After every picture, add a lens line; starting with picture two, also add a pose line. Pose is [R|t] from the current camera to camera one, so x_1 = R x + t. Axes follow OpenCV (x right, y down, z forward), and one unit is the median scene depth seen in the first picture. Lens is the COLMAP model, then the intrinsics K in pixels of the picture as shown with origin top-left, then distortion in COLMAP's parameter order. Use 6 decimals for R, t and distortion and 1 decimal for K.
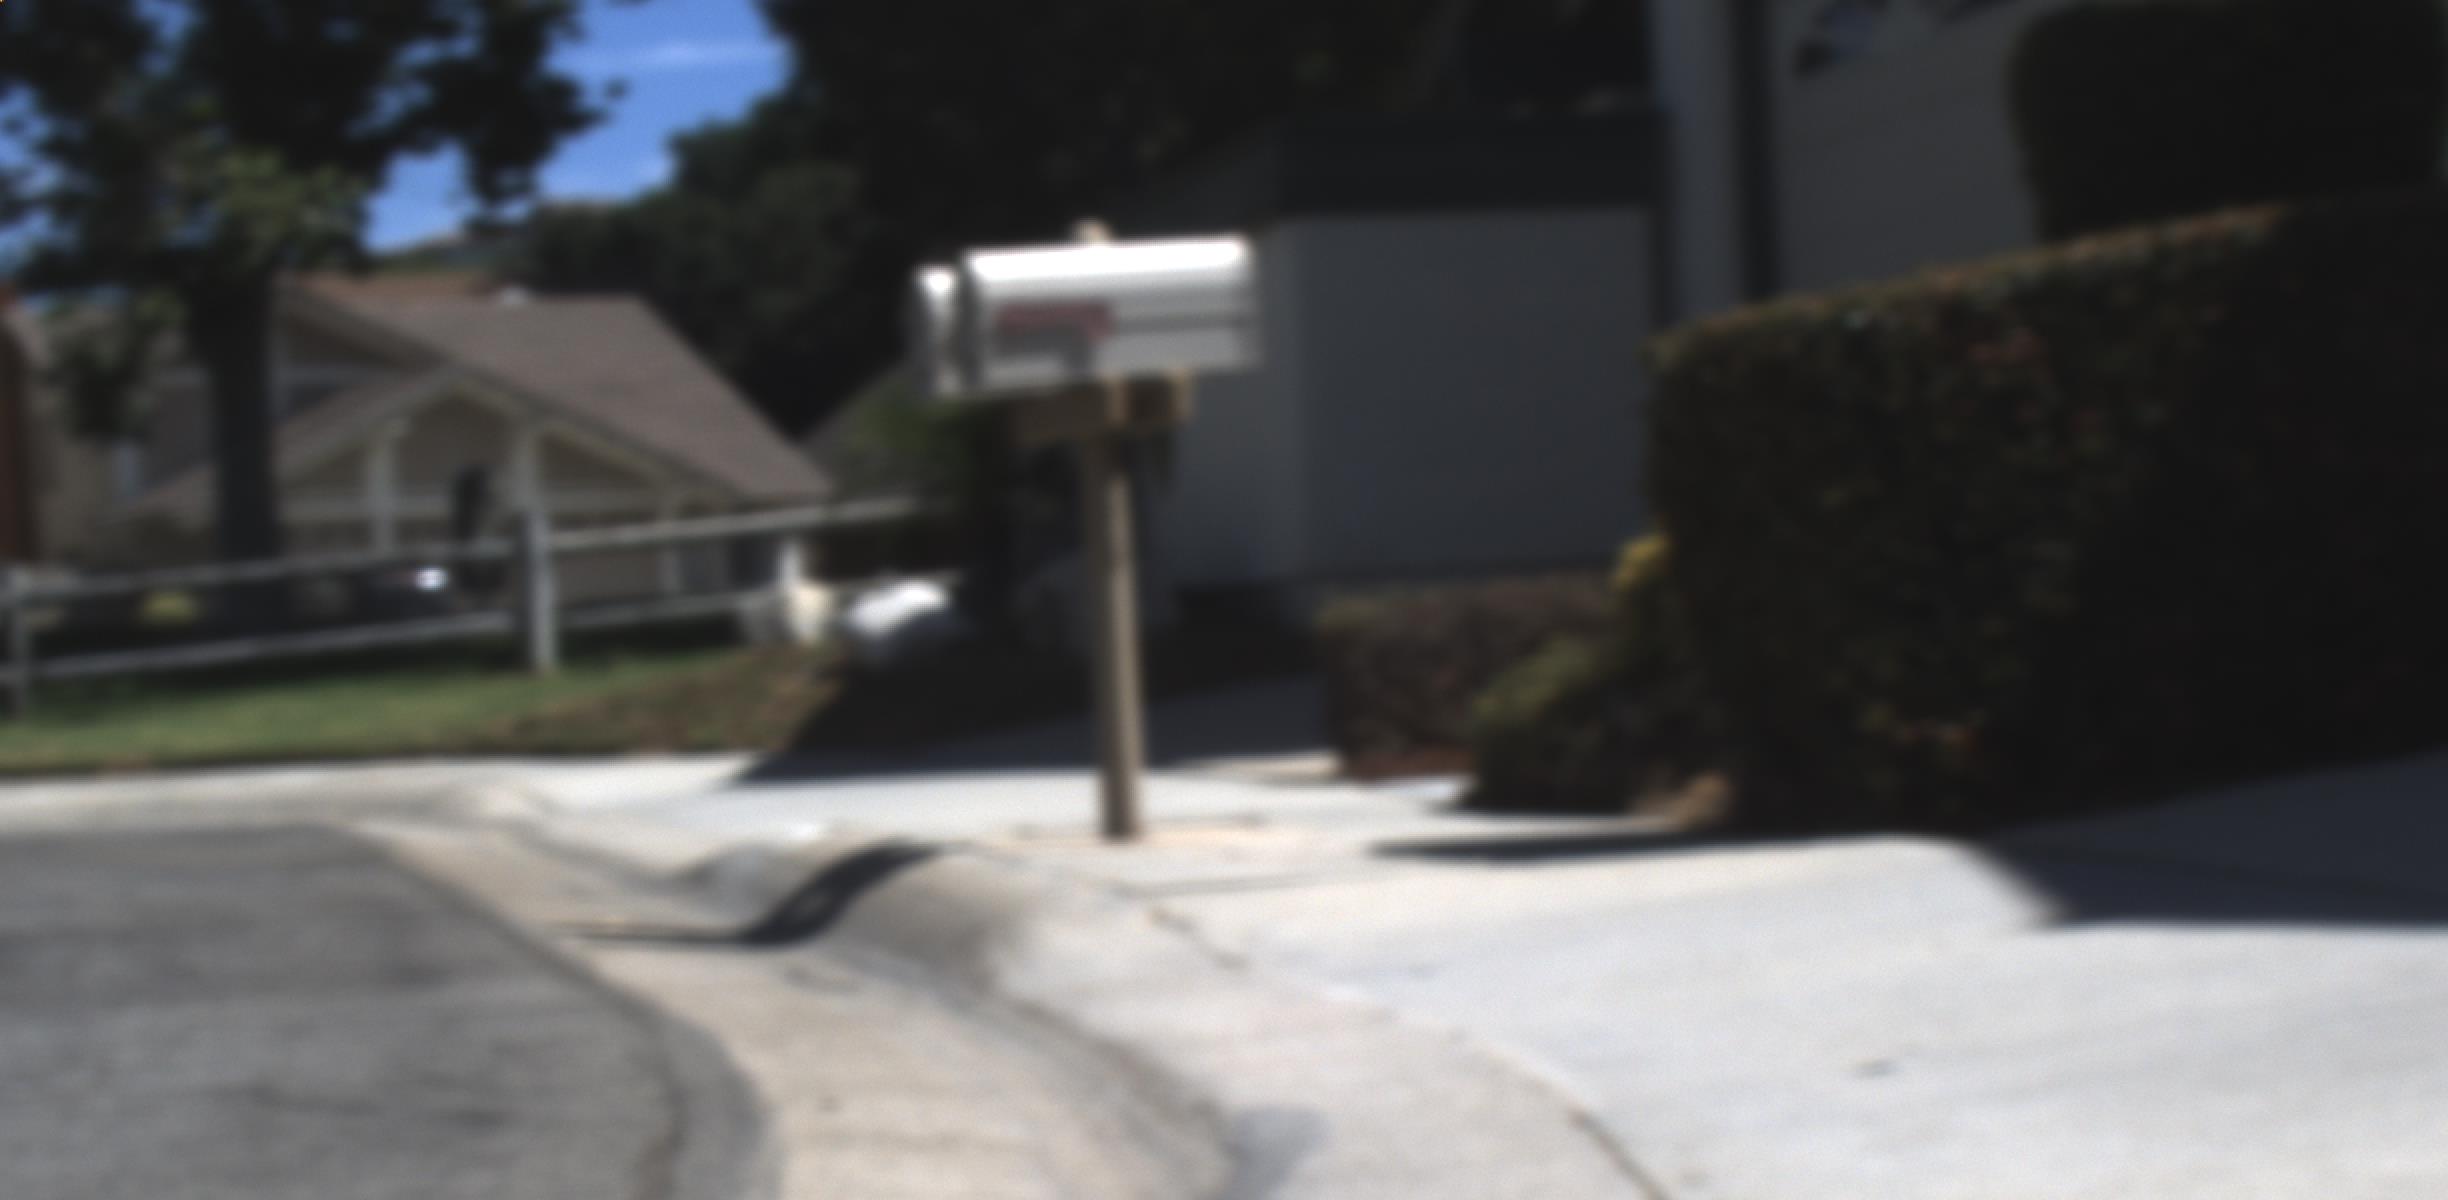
lens RADIAL K [[5041.1, 0, 1224.7], [0, 5041.1, 589.8], [0, 0, 1]] dist [-0.048875, 0.000000]
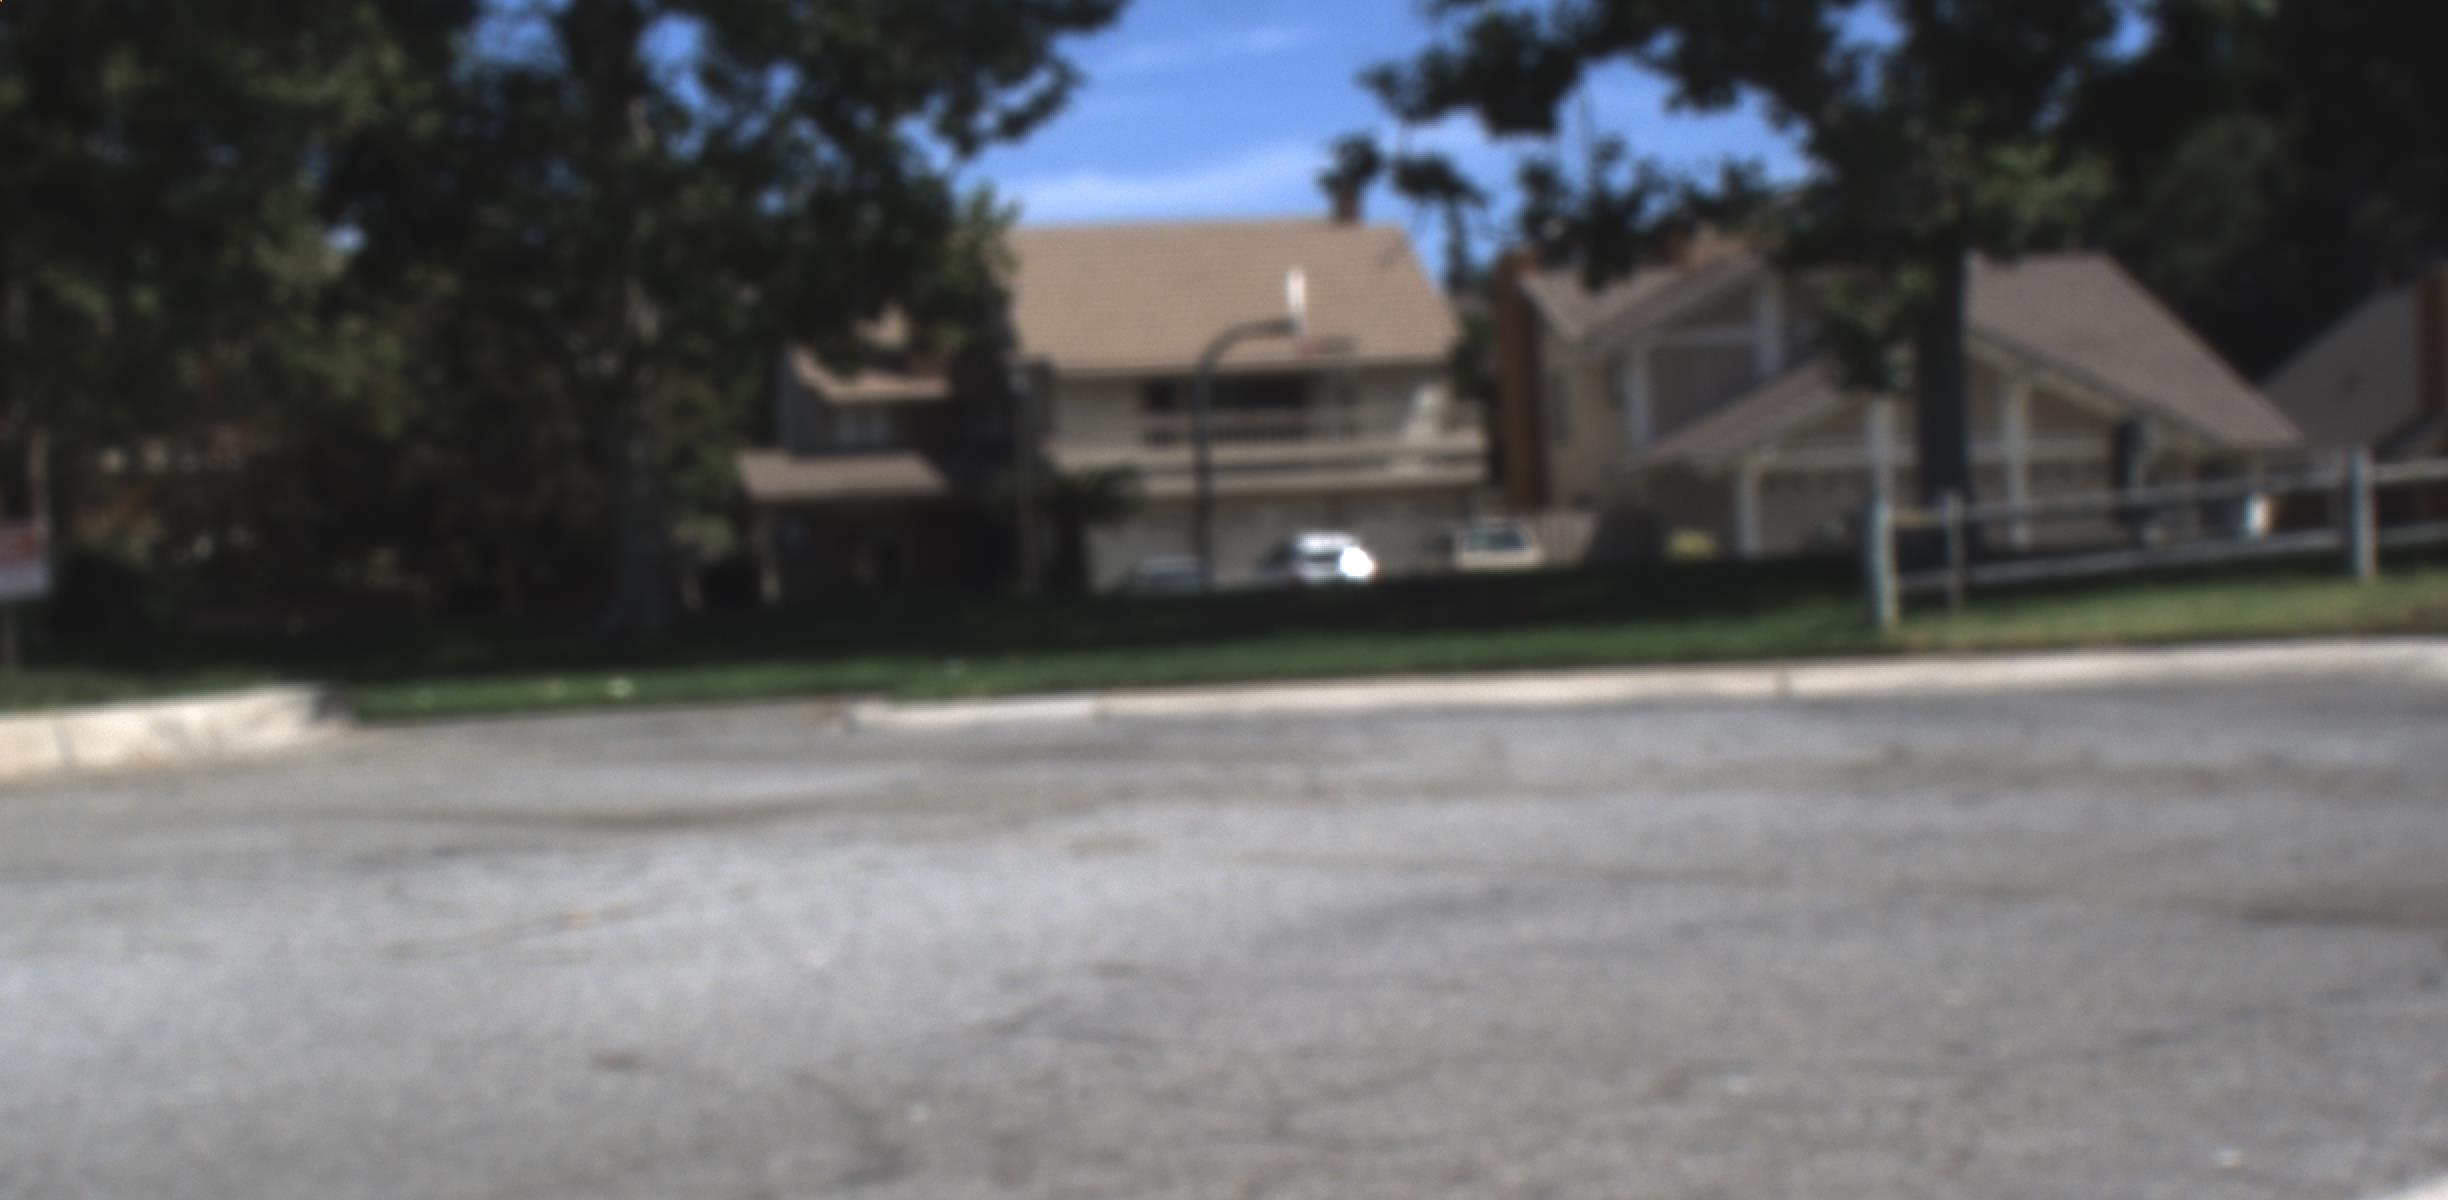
lens RADIAL K [[5041.1, 0, 1225.5], [0, 5041.1, 595.8], [0, 0, 1]] dist [-0.048875, 0.000000]
pose [[0.965294, 0.002177, -0.261155, -0.168091], [0.000636, 0.999943, 0.010687, 0.014964], [0.261164, -0.010483, 0.965238, -0.553787]]
